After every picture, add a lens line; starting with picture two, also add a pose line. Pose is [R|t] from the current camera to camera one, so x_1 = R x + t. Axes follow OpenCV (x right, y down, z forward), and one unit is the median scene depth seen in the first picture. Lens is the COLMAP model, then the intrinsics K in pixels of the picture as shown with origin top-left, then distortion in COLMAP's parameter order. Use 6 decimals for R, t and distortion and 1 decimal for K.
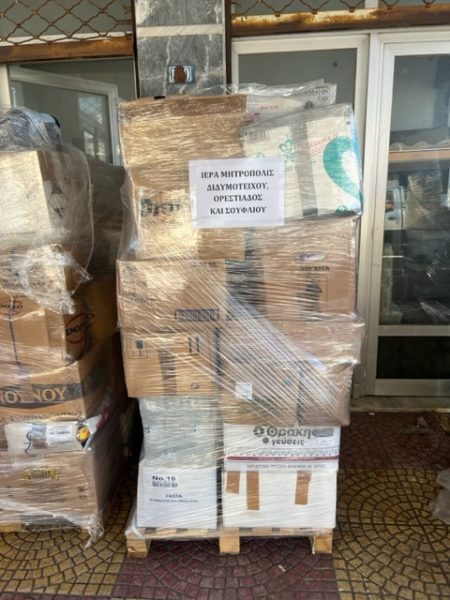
lens RADIAL K [[449.8, 0, 225.0], [0, 449.8, 300.0], [0, 0, 1]] dist [0.087314, -0.081451]
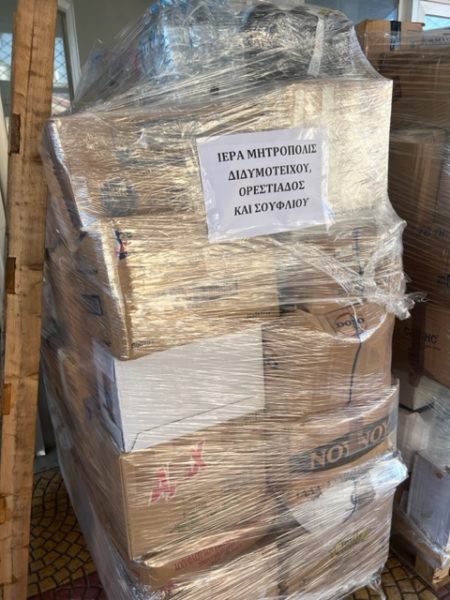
lens RADIAL K [[449.8, 0, 225.0], [0, 449.8, 300.0], [0, 0, 1]] dist [0.087314, -0.081451]
pose [[0.846885, -0.158745, 0.507529, -0.913901], [0.129170, 0.987229, 0.093247, -0.098399], [-0.515850, -0.013412, 0.856574, 0.505240]]
